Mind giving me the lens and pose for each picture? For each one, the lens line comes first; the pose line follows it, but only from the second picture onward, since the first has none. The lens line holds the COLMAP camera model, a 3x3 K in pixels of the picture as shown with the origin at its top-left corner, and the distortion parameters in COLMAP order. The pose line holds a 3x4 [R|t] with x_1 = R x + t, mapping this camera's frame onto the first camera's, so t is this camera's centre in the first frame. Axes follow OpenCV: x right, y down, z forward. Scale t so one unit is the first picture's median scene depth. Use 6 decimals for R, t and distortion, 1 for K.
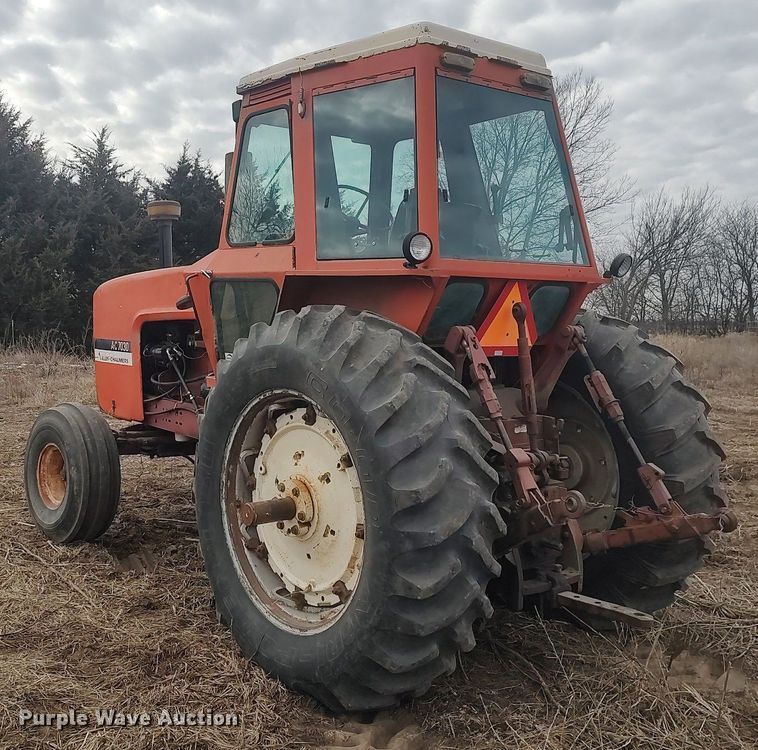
lens RADIAL K [[849.4, 0, 376.2], [0, 849.4, 366.1], [0, 0, 1]] dist [0.053574, -0.004909]
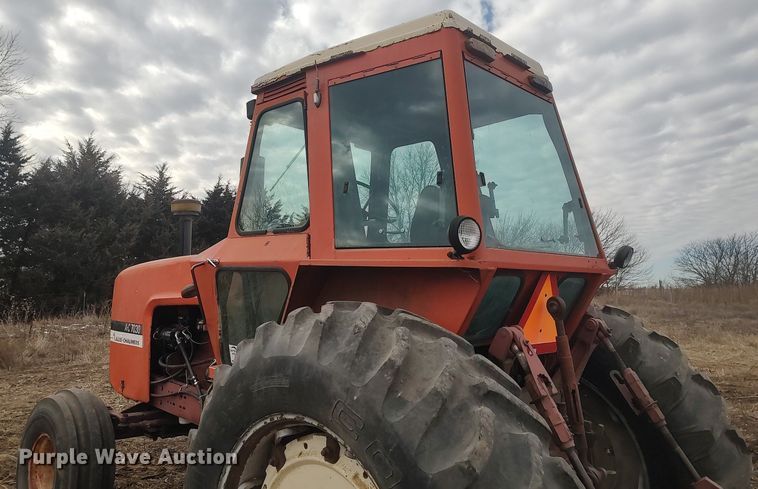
lens RADIAL K [[531.0, 0, 393.4], [0, 531.0, 242.9], [0, 0, 1]] dist [0.055348, -0.002672]
pose [[0.995145, 0.009187, 0.097993, -0.056901], [0.004546, 0.990281, -0.139004, -0.046887], [-0.098318, 0.138775, 0.985431, 0.392369]]
